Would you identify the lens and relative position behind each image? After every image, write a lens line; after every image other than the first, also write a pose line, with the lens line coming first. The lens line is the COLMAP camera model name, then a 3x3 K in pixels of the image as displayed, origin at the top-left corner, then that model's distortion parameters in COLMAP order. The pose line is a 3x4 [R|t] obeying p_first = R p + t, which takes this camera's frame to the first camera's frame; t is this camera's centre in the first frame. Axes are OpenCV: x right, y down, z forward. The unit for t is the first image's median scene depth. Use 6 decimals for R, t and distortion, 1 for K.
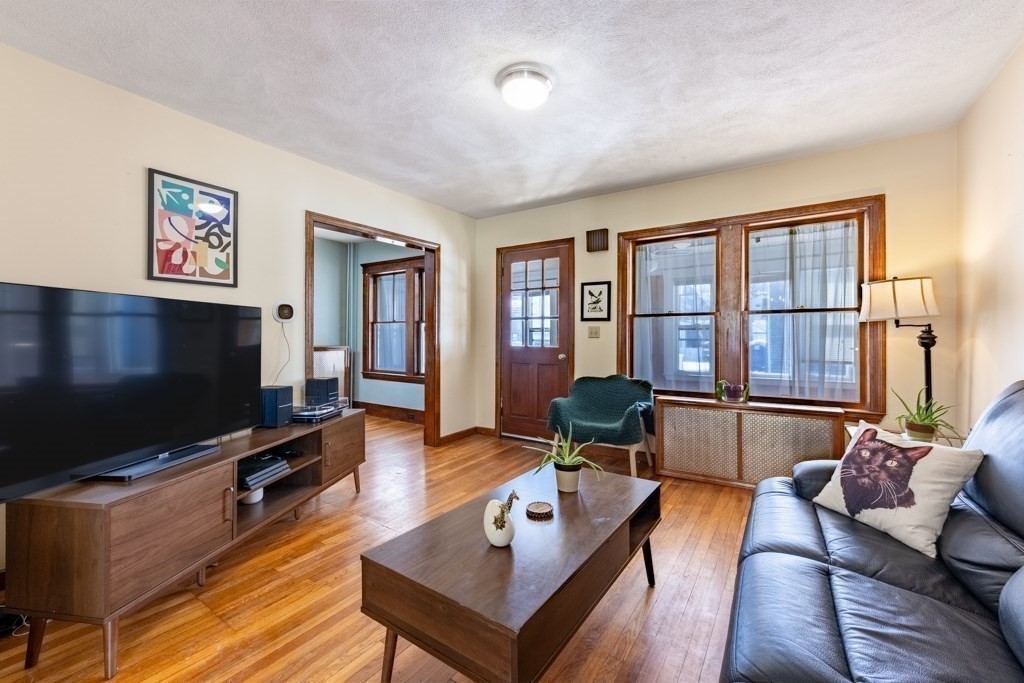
lens RADIAL K [[411.0, 0, 511.9], [0, 411.0, 336.2], [0, 0, 1]] dist [0.001117, 0.000485]
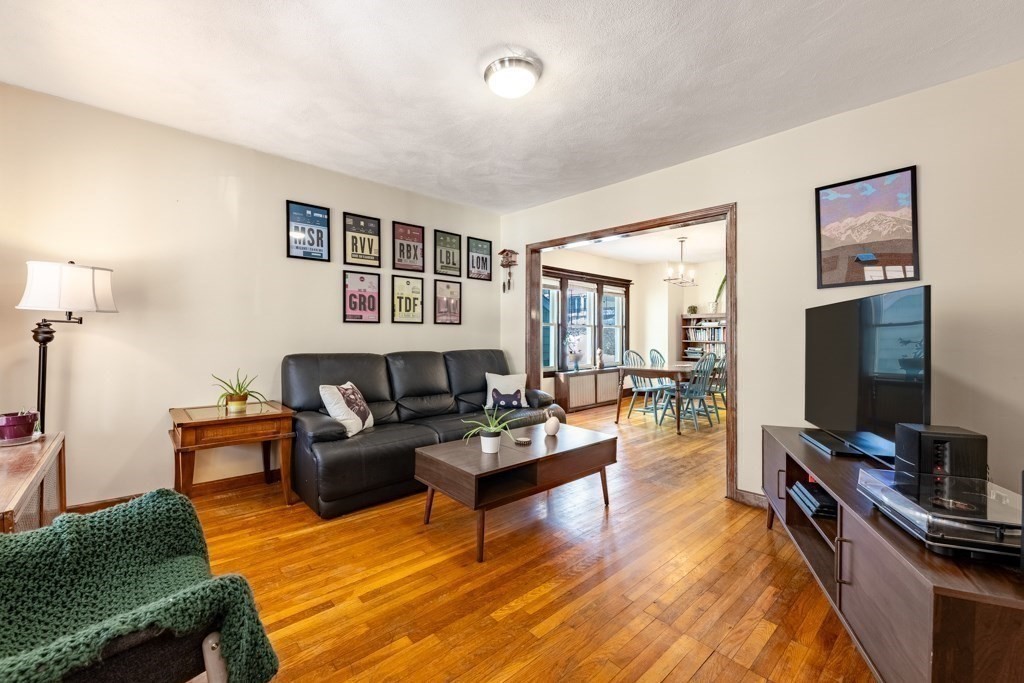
lens RADIAL K [[411.0, 0, 511.9], [0, 411.0, 336.2], [0, 0, 1]] dist [0.001117, 0.000485]
pose [[-0.972048, -0.006224, 0.234701, -0.171840], [-0.007106, 0.999971, -0.002913, 0.008142], [-0.234676, -0.004500, -0.972063, 1.651058]]
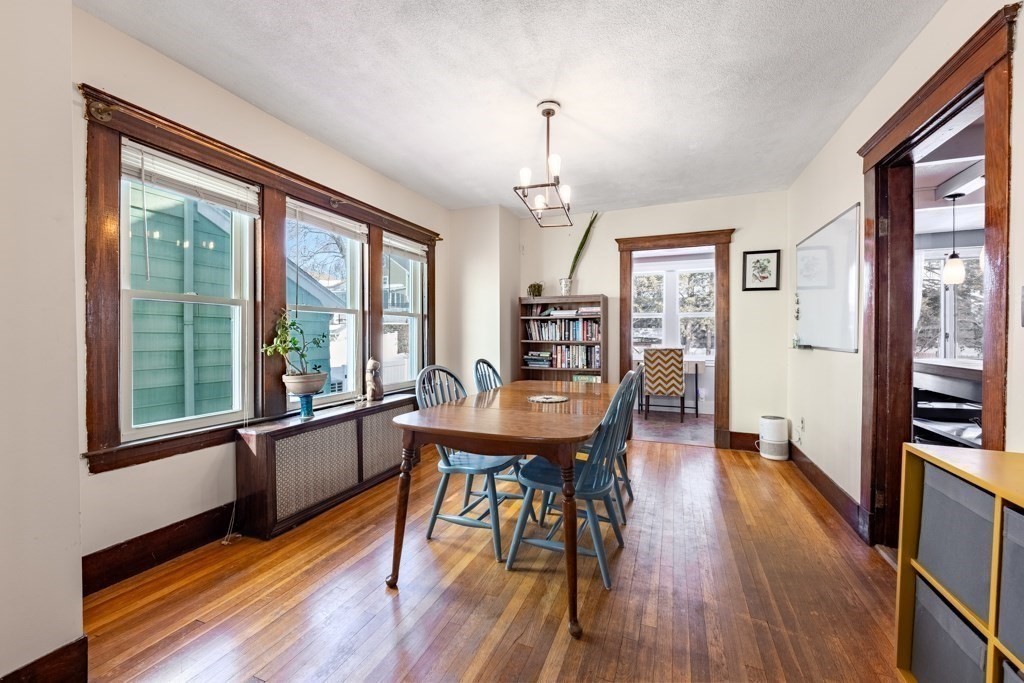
lens RADIAL K [[411.0, 0, 511.9], [0, 411.0, 336.2], [0, 0, 1]] dist [0.001117, 0.000485]
pose [[-0.977229, -0.002570, -0.212174, -0.252933], [-0.002473, 0.999997, -0.000723, 0.005542], [0.212175, -0.000182, -0.977232, 0.229758]]
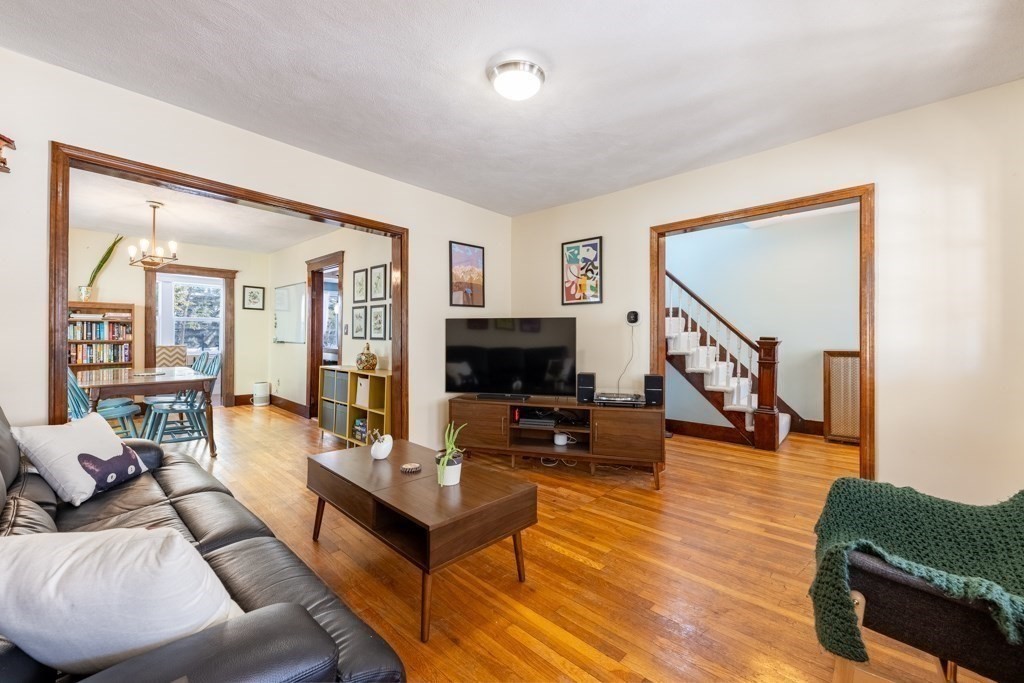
lens RADIAL K [[411.0, 0, 511.9], [0, 411.0, 336.2], [0, 0, 1]] dist [0.001117, 0.000485]
pose [[-0.160144, -0.003171, -0.987089, 0.835357], [-0.003295, 0.999991, -0.002678, 0.002277], [0.987088, 0.002823, -0.160153, 0.971416]]
